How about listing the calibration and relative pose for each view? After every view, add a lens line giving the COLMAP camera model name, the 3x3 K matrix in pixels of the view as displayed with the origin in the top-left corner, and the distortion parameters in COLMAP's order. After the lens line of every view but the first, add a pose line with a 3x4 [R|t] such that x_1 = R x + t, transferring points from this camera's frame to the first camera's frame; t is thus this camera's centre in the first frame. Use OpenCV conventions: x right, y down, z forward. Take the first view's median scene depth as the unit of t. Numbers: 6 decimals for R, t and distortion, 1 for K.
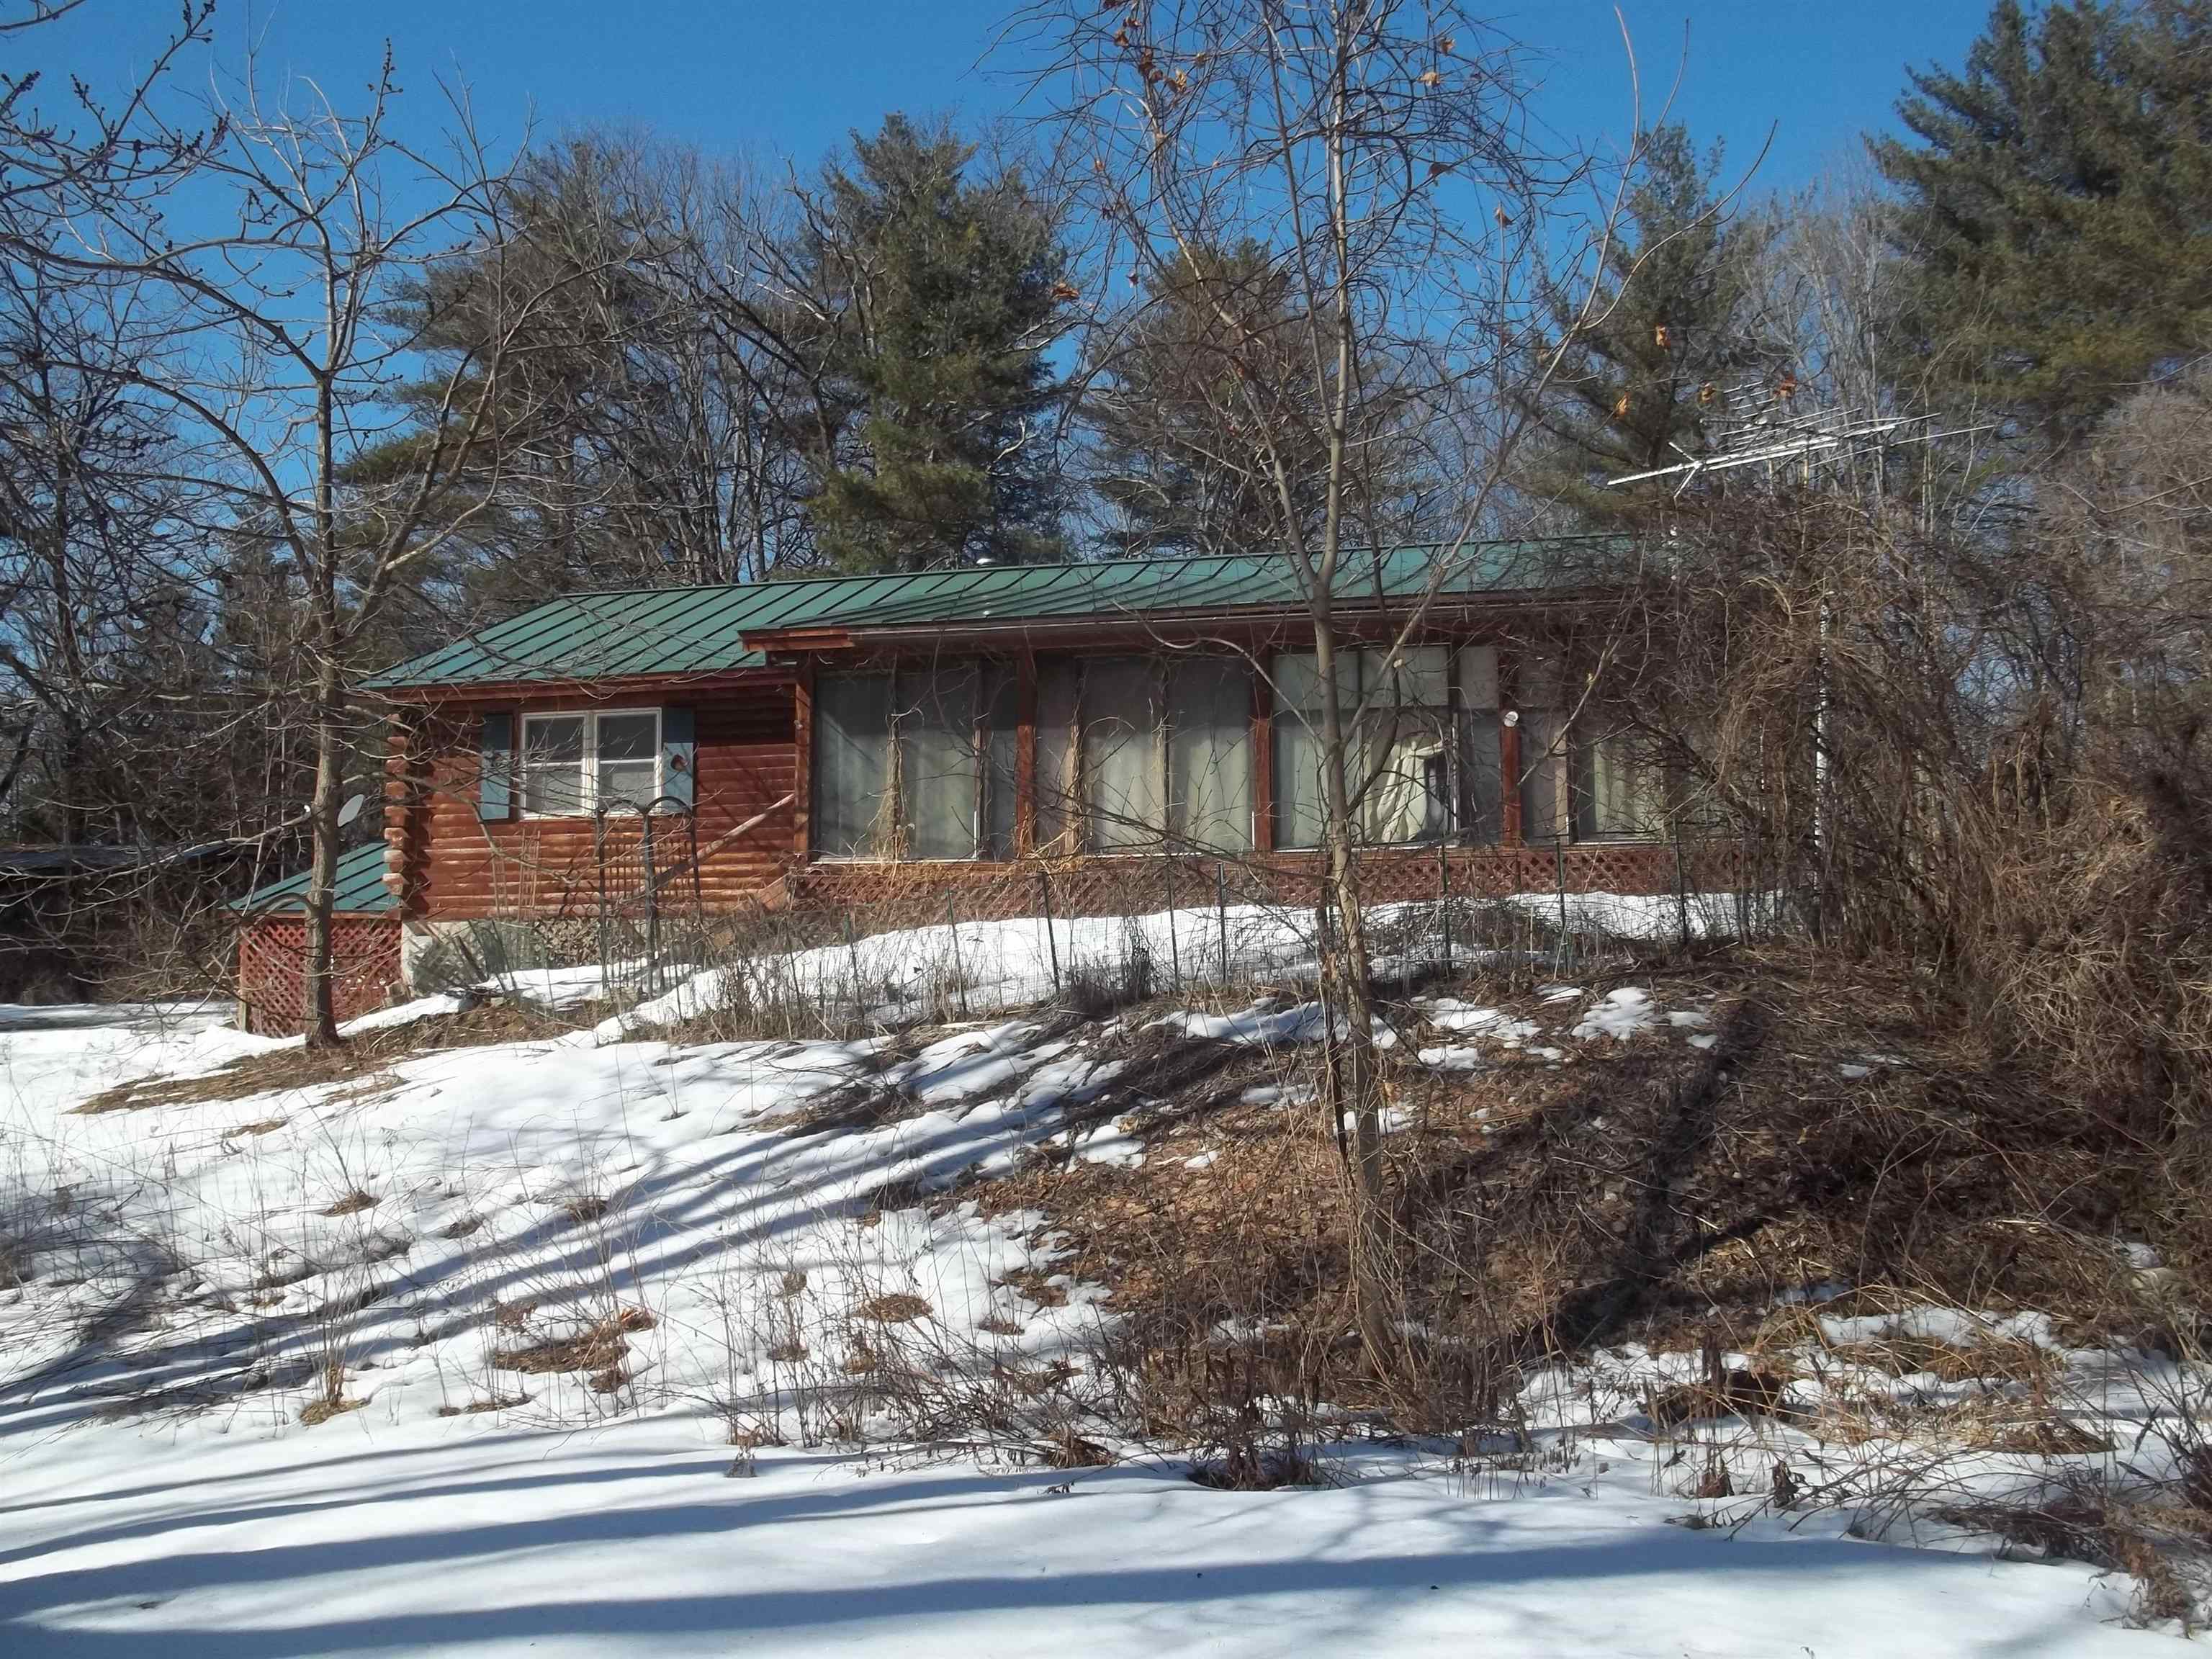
lens RADIAL K [[2221.2, 0, 1106.0], [0, 2221.2, 829.5], [0, 0, 1]] dist [-0.131212, 0.297244]
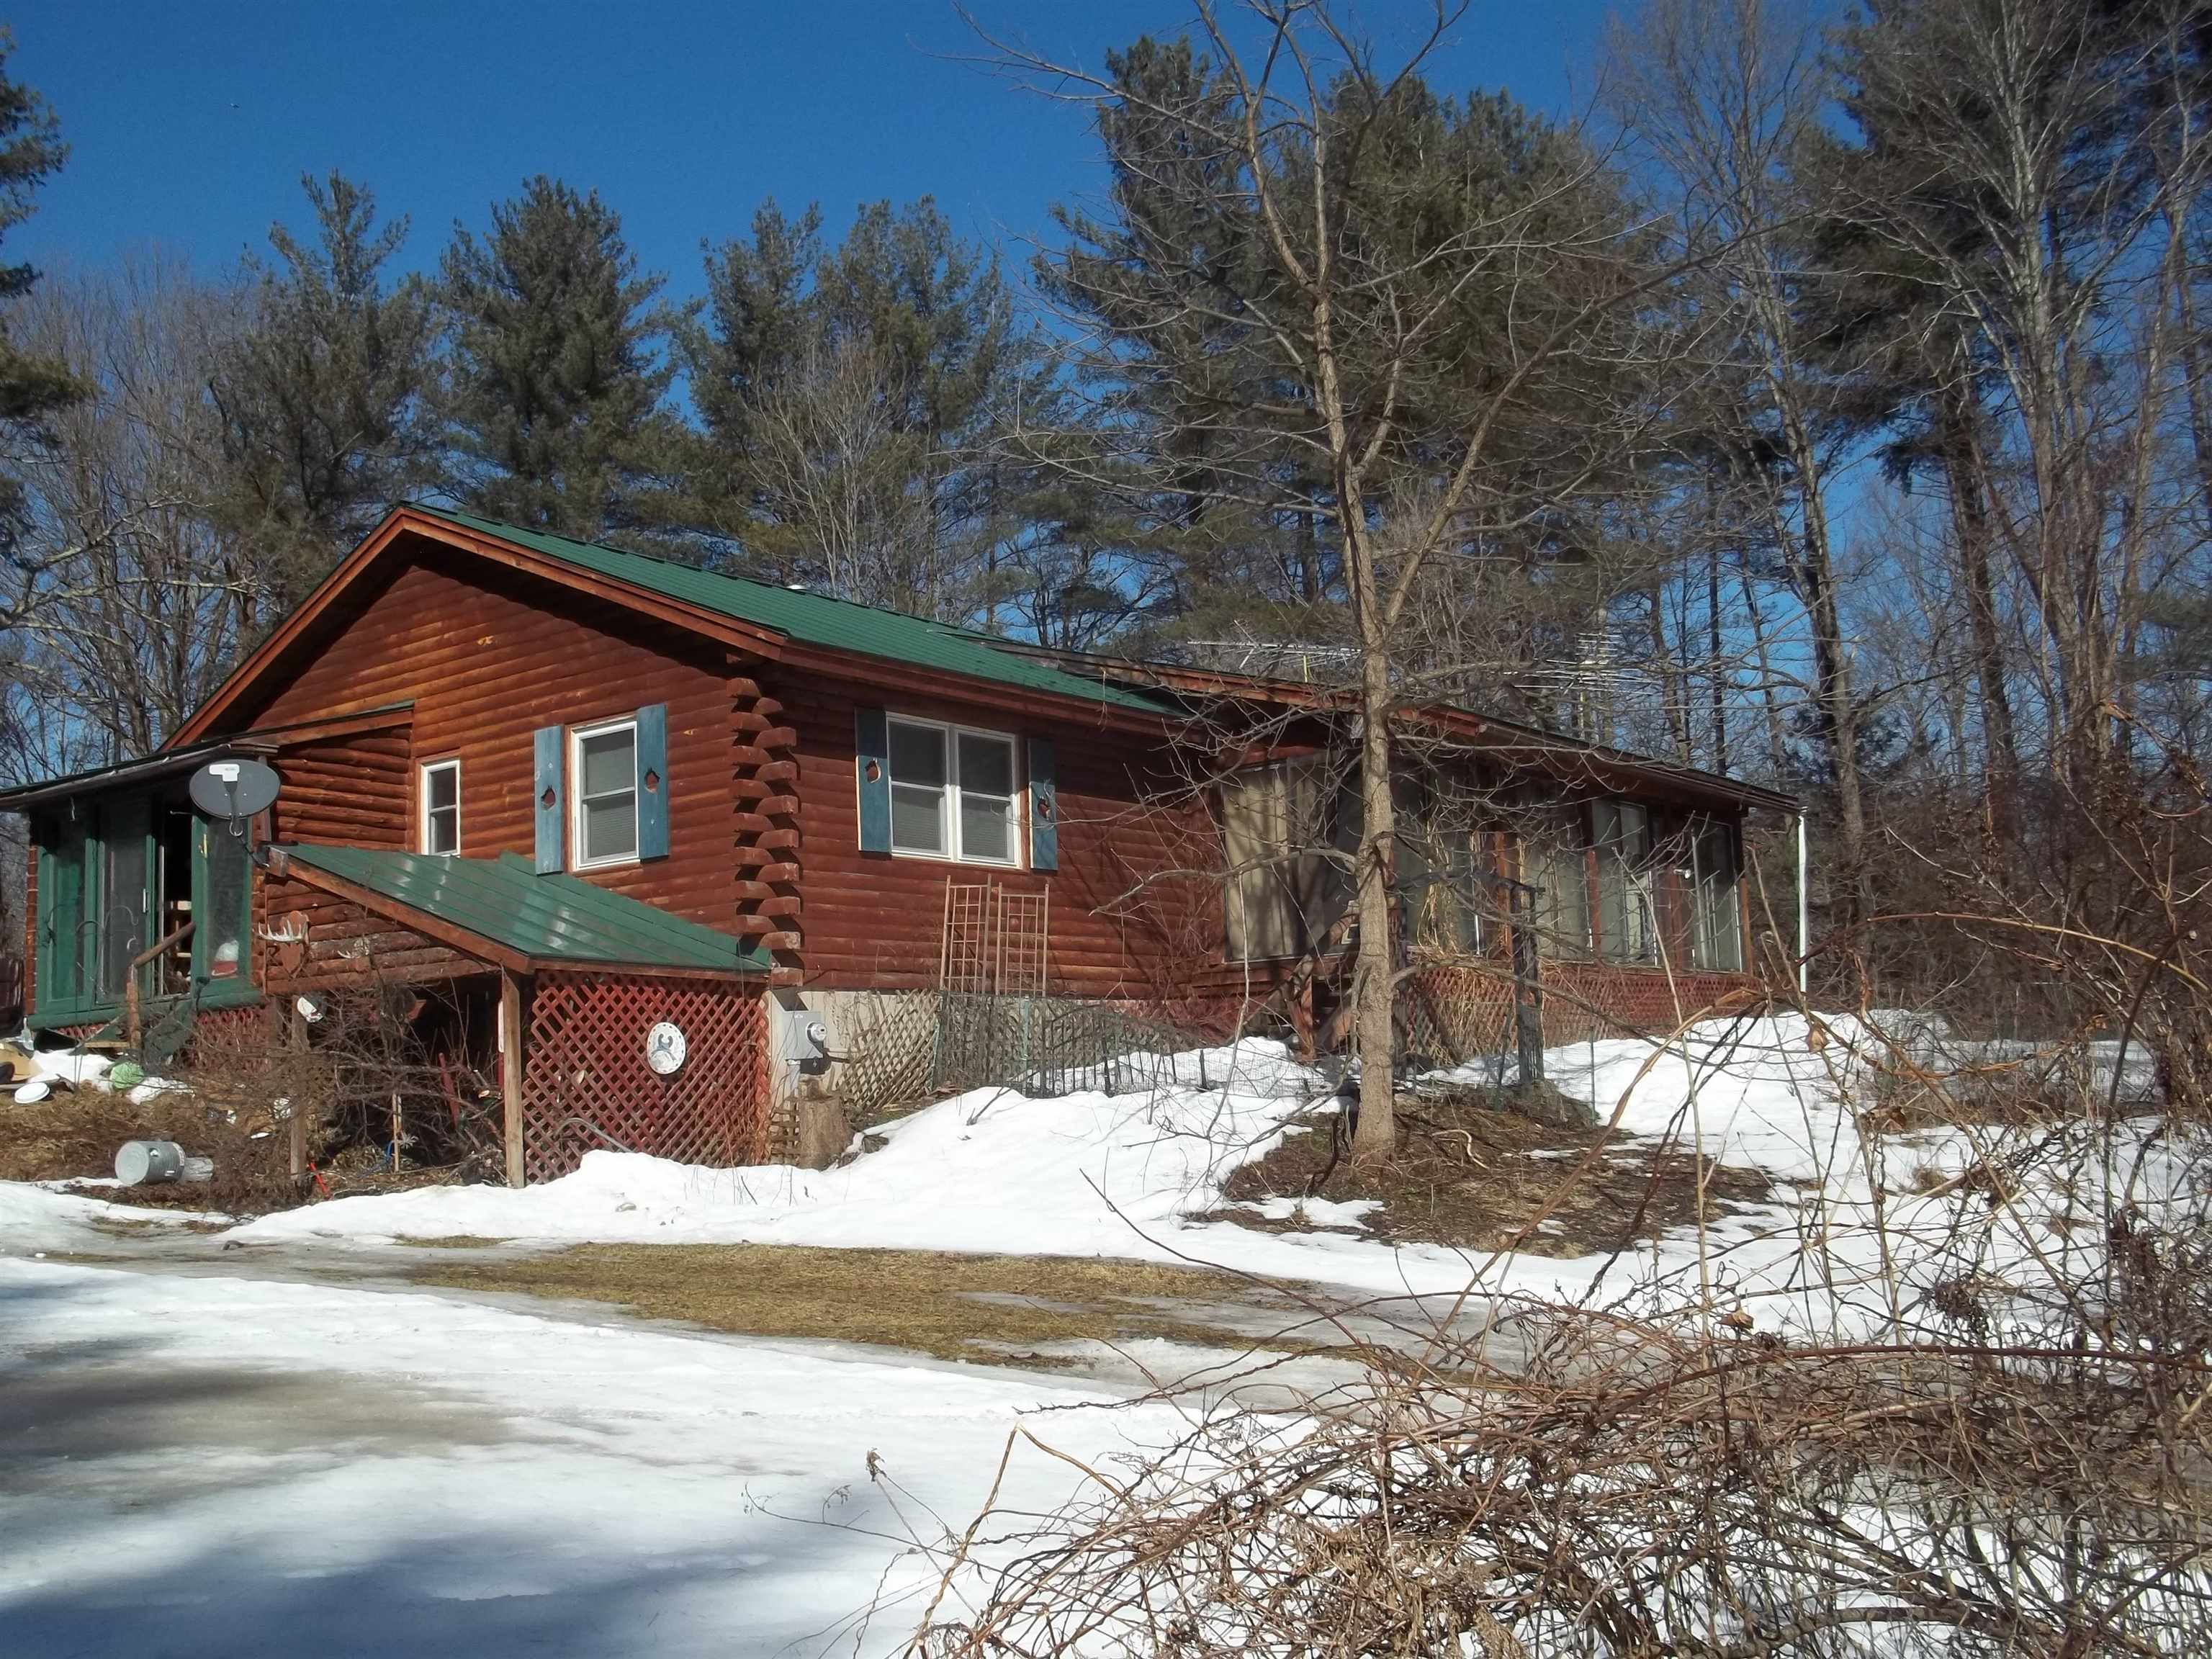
lens RADIAL K [[2221.2, 0, 1106.0], [0, 2221.2, 829.5], [0, 0, 1]] dist [-0.131212, 0.297244]
pose [[0.390163, 0.104539, 0.914792, -1.057040], [-0.058623, 0.994338, -0.088627, 0.055631], [-0.918878, -0.019049, 0.394082, 0.742098]]
